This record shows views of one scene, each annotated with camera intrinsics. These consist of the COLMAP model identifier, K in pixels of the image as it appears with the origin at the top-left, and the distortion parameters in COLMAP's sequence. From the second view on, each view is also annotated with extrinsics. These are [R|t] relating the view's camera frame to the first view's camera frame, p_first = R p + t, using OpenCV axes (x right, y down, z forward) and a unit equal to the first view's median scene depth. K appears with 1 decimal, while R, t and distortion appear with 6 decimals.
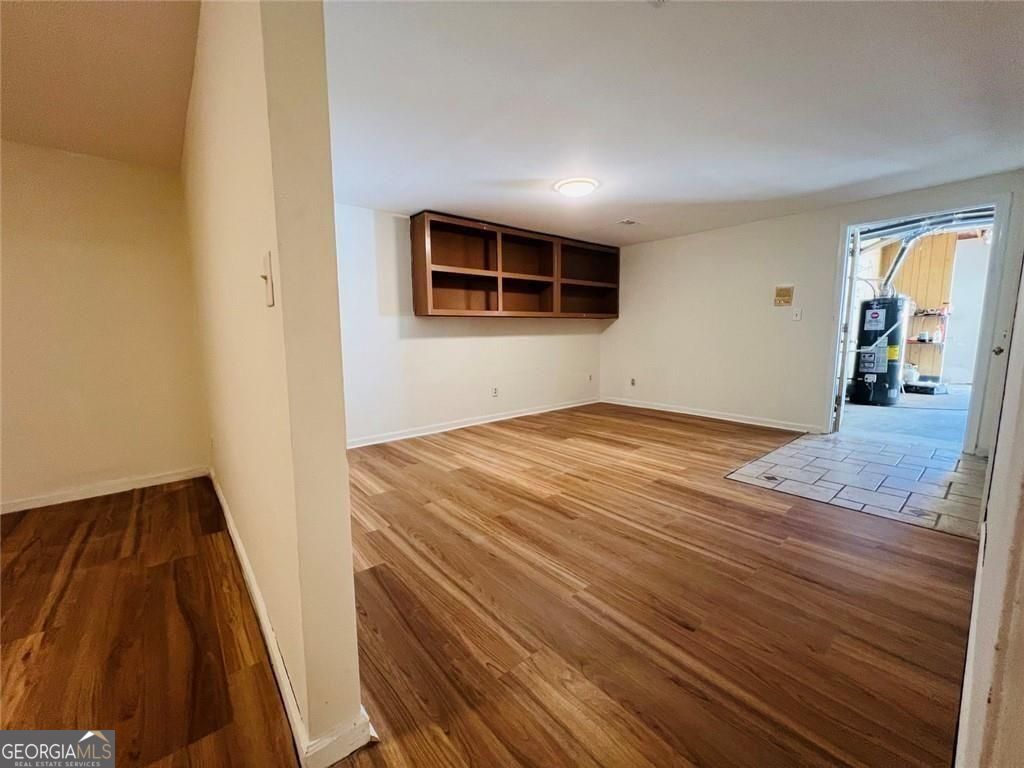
lens RADIAL K [[406.6, 0, 507.3], [0, 406.6, 384.3], [0, 0, 1]] dist [-0.000771, 0.000037]
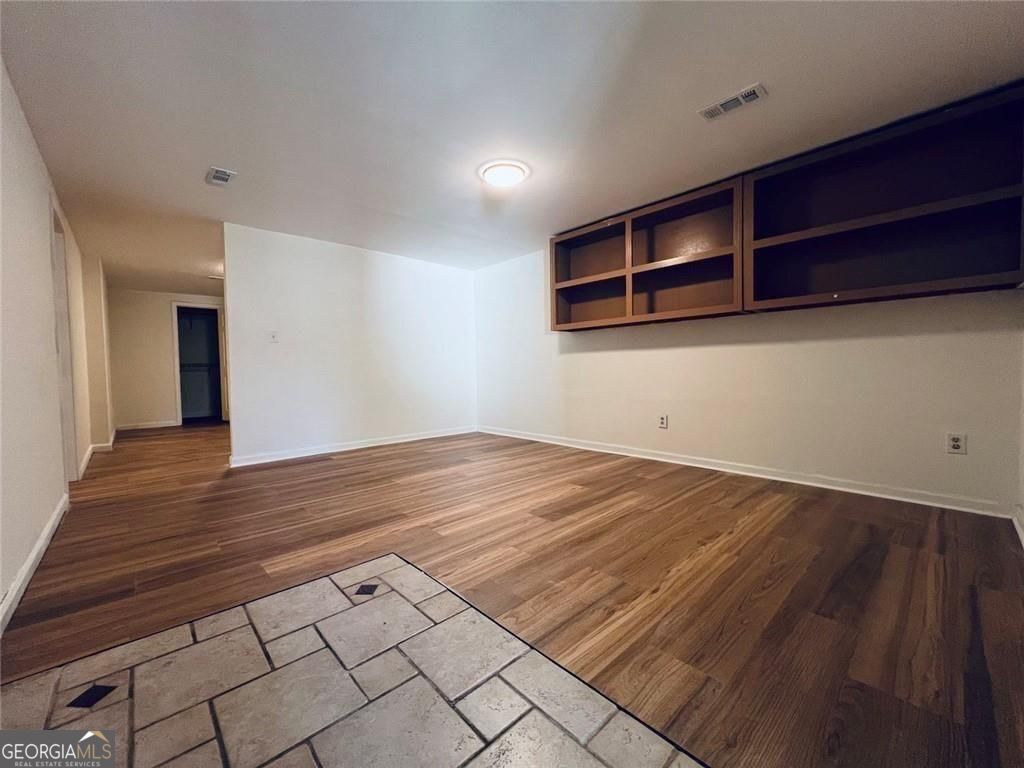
lens RADIAL K [[409.8, 0, 508.1], [0, 409.8, 382.0], [0, 0, 1]] dist [0.001024, 0.000477]
pose [[0.053387, 0.046092, -0.997510, 1.080010], [-0.110635, 0.993057, 0.039965, -0.081474], [0.992426, 0.108226, 0.058116, 1.015054]]
